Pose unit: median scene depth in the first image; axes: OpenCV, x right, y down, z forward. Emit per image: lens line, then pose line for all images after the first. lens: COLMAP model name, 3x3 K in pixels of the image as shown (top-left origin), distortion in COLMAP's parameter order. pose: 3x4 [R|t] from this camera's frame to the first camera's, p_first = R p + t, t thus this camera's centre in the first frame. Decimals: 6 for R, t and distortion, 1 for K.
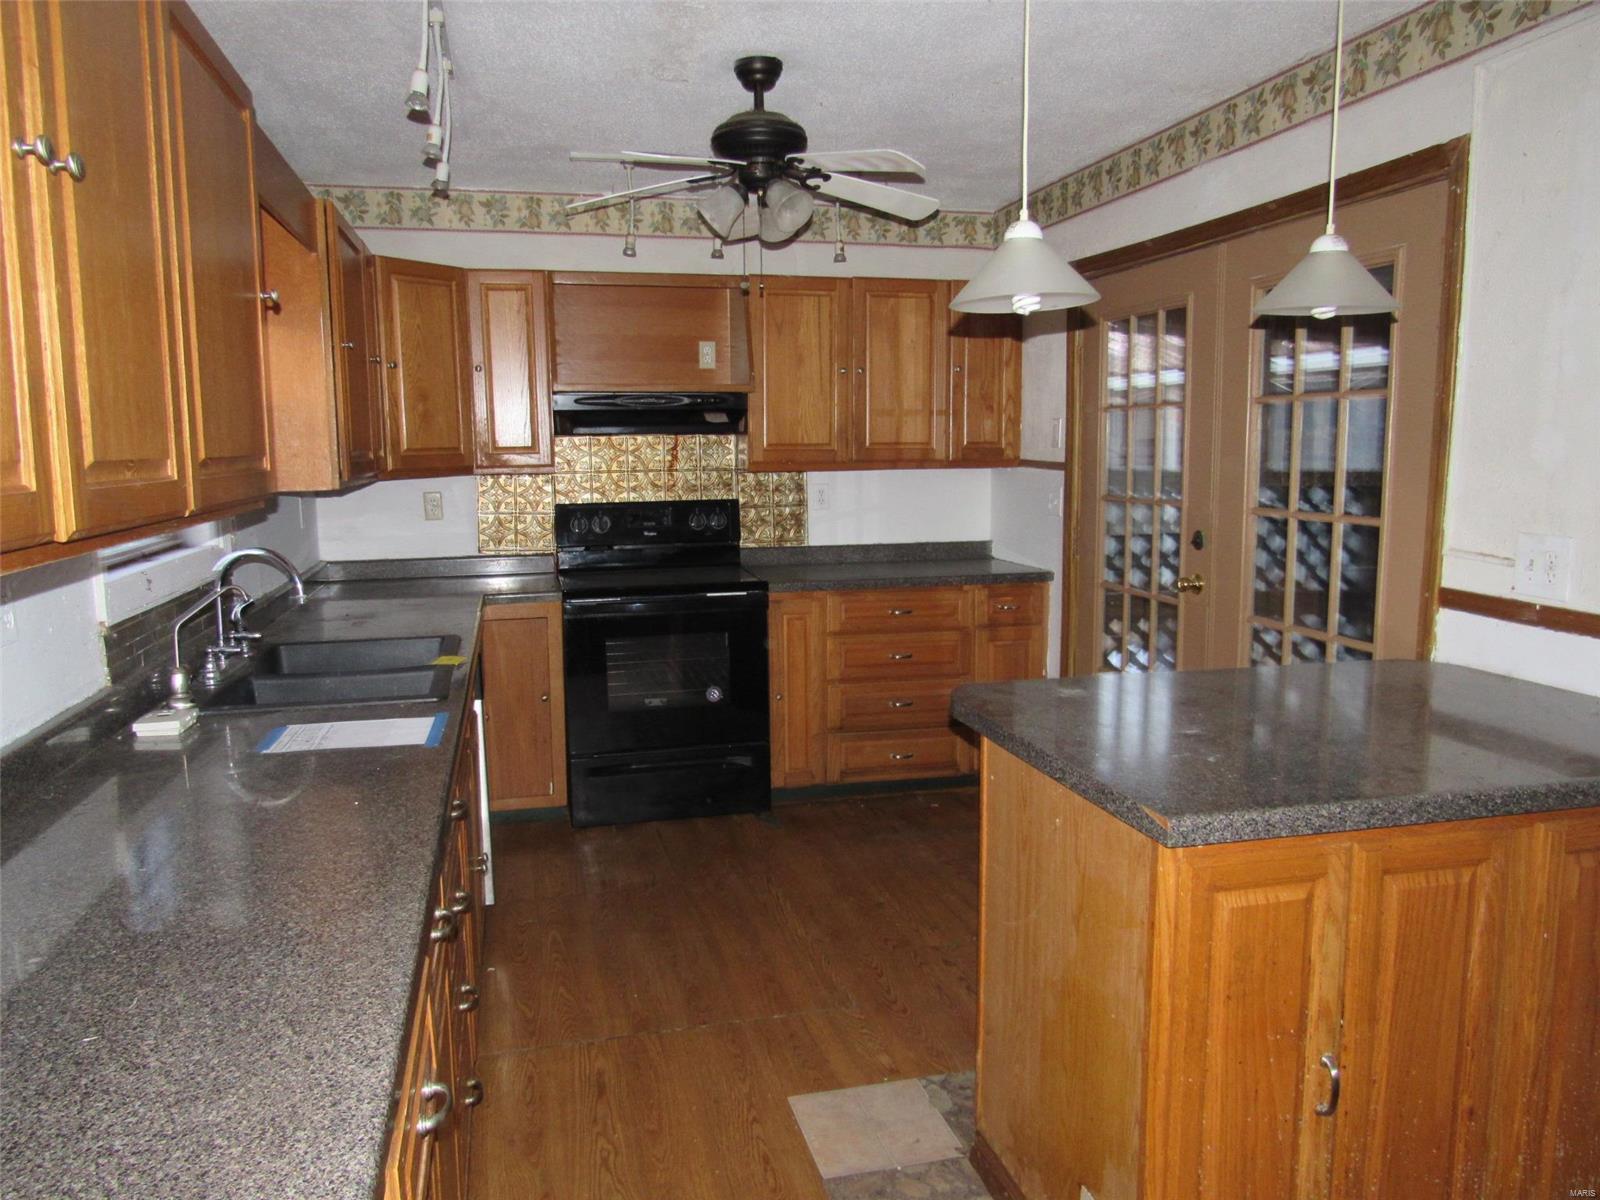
lens RADIAL K [[1168.3, 0, 800.0], [0, 1168.3, 600.0], [0, 0, 1]] dist [-0.026795, 0.000642]
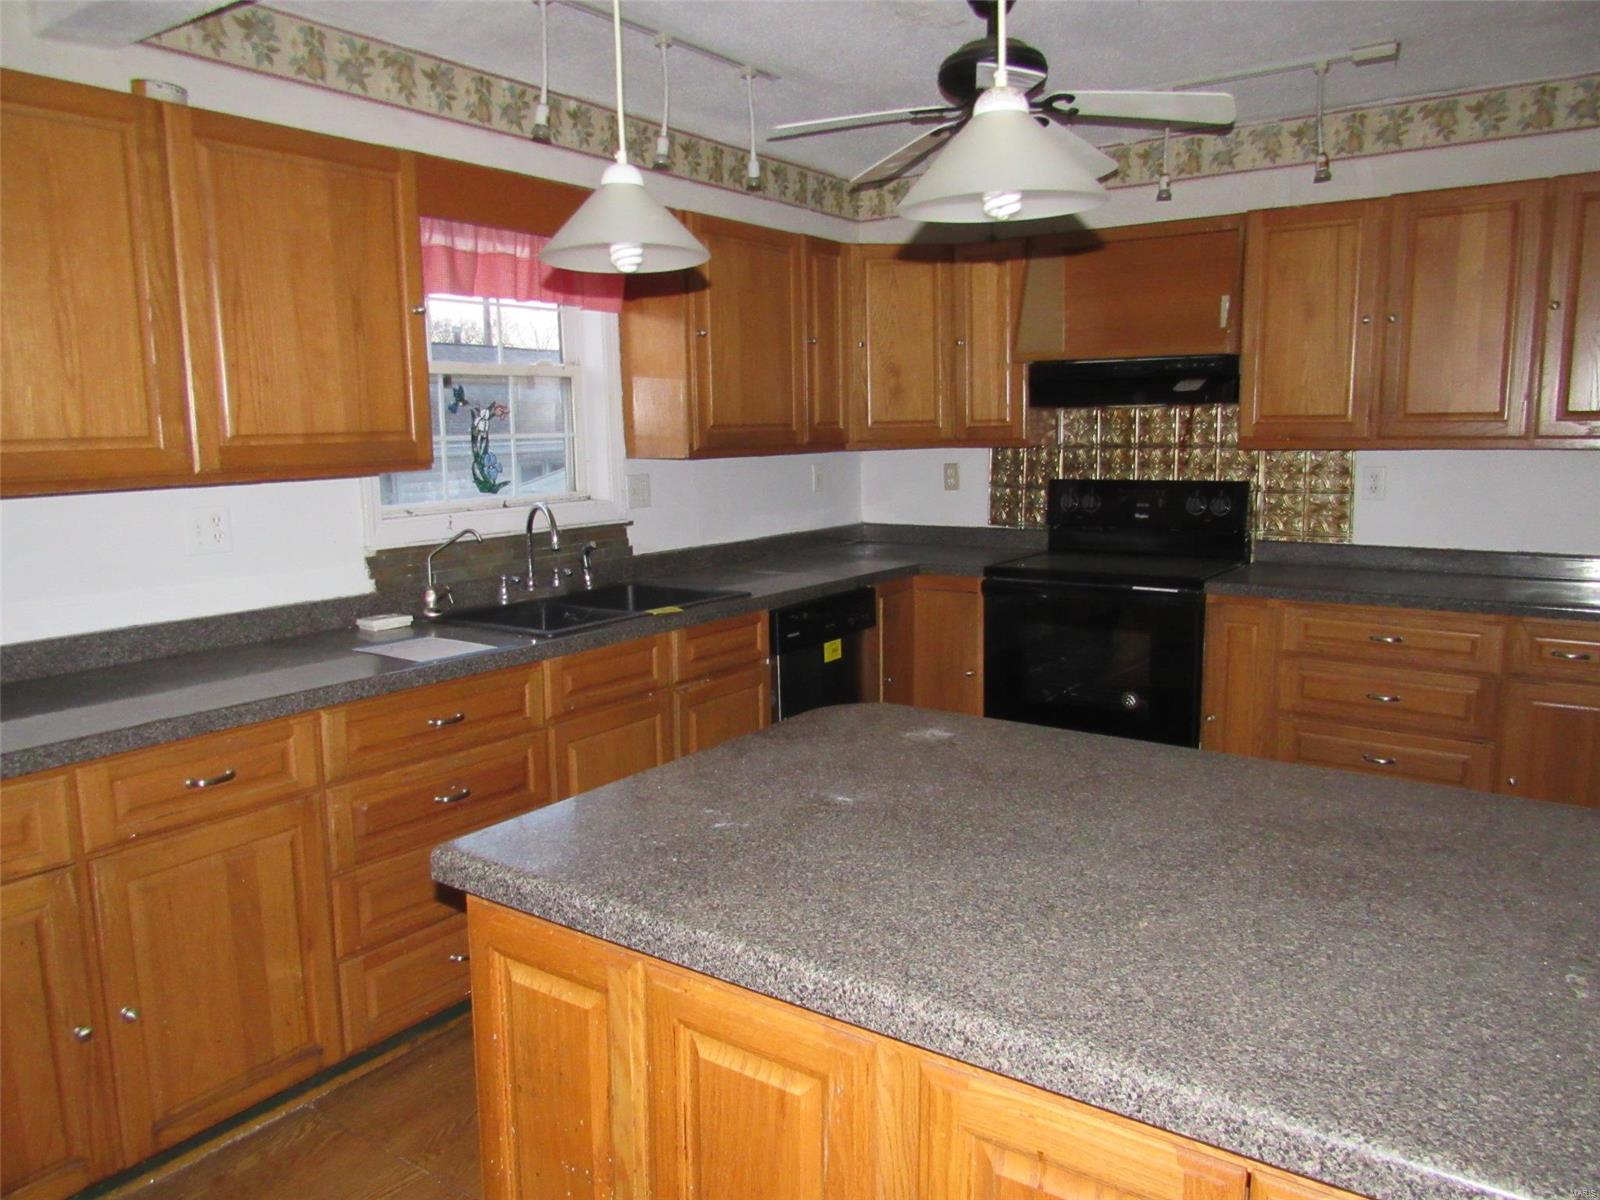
lens RADIAL K [[1168.2, 0, 800.0], [0, 1168.2, 600.0], [0, 0, 1]] dist [0.002017, 0.001991]
pose [[0.658118, 0.111495, -0.744614, 0.393233], [-0.093815, 0.993411, 0.065832, -0.028353], [0.747047, 0.026531, 0.664241, 0.213112]]
